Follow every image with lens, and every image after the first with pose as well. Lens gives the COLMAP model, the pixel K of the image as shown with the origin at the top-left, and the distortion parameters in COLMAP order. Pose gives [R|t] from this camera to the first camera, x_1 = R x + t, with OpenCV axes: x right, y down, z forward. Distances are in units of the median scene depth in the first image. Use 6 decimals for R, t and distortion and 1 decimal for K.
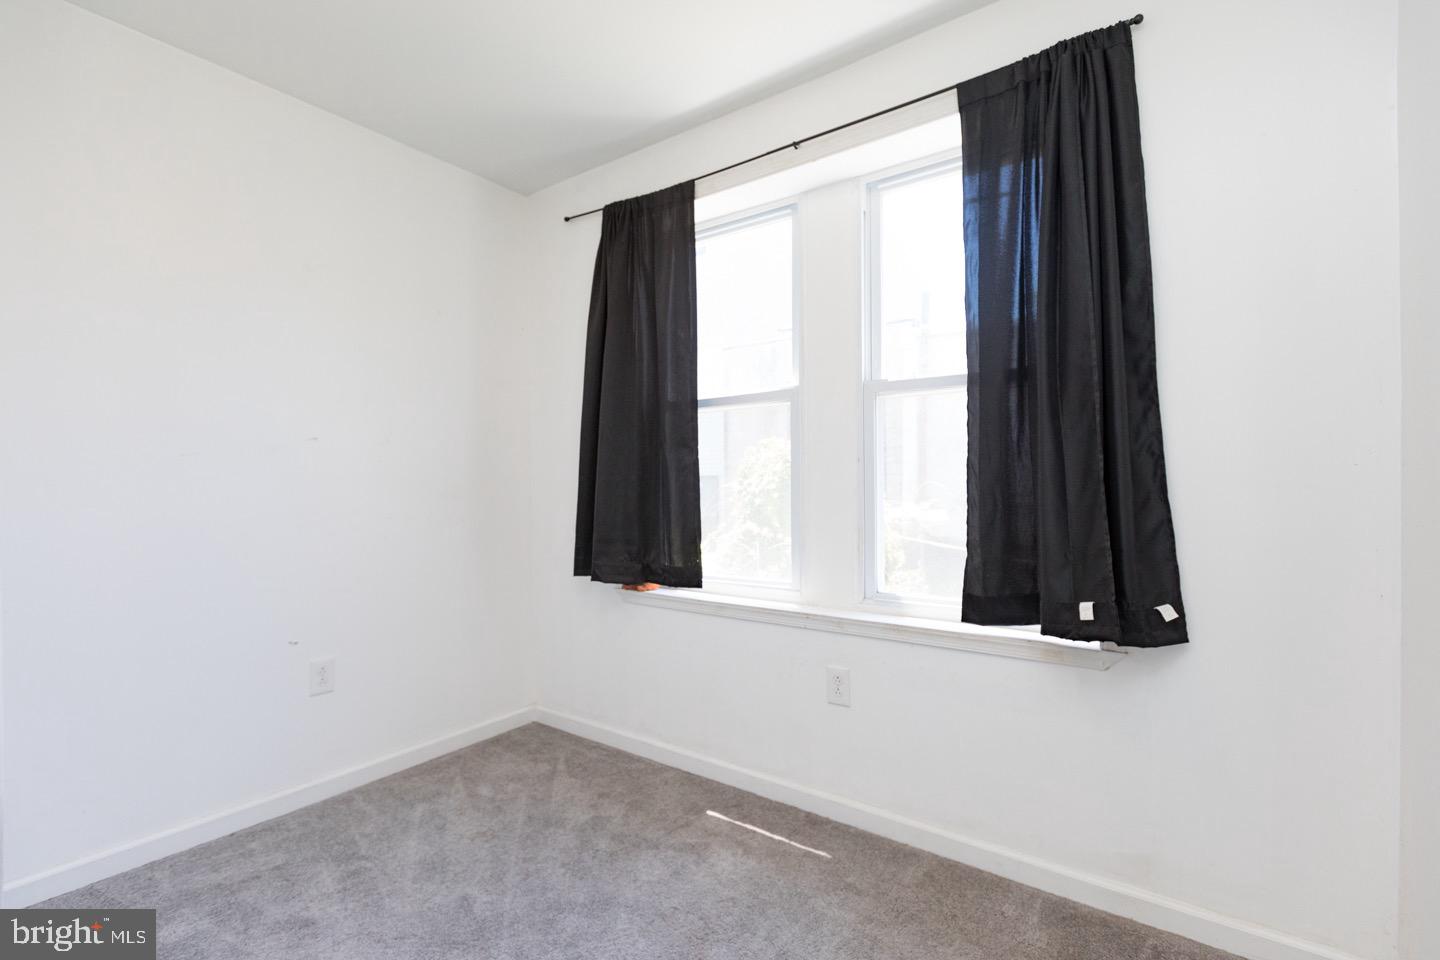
lens RADIAL K [[641.2, 0, 722.1], [0, 641.2, 480.1], [0, 0, 1]] dist [0.000200, -0.000410]
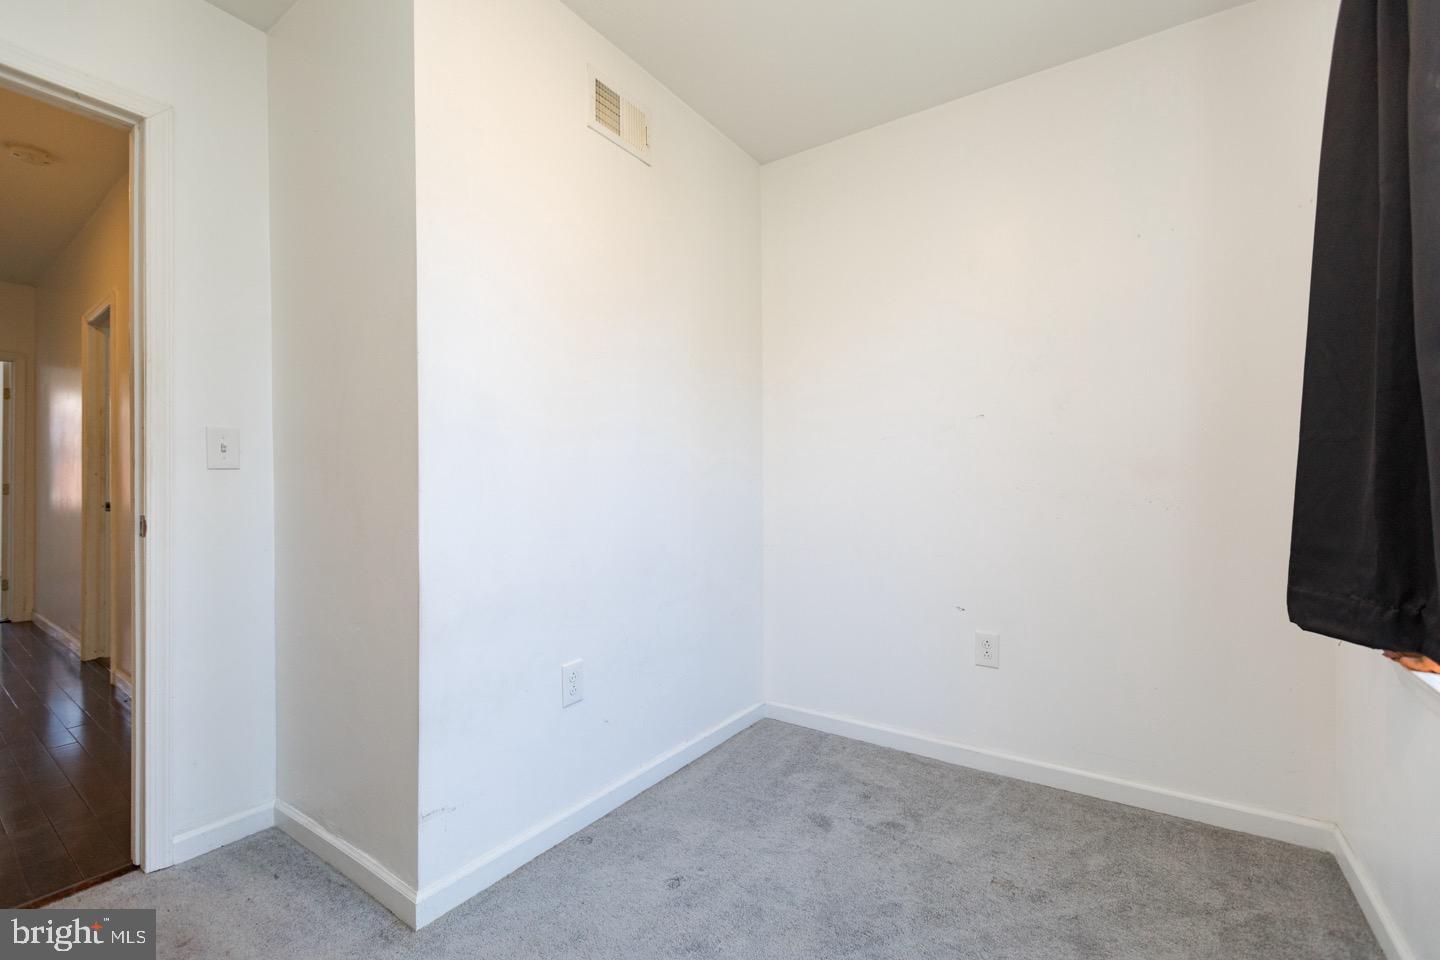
lens RADIAL K [[641.2, 0, 722.1], [0, 641.2, 480.1], [0, 0, 1]] dist [0.000200, -0.000410]
pose [[0.031324, -0.000926, -0.999509, 0.374512], [0.003112, 0.999995, -0.000829, 0.038260], [0.999504, -0.003085, 0.031326, 0.551478]]
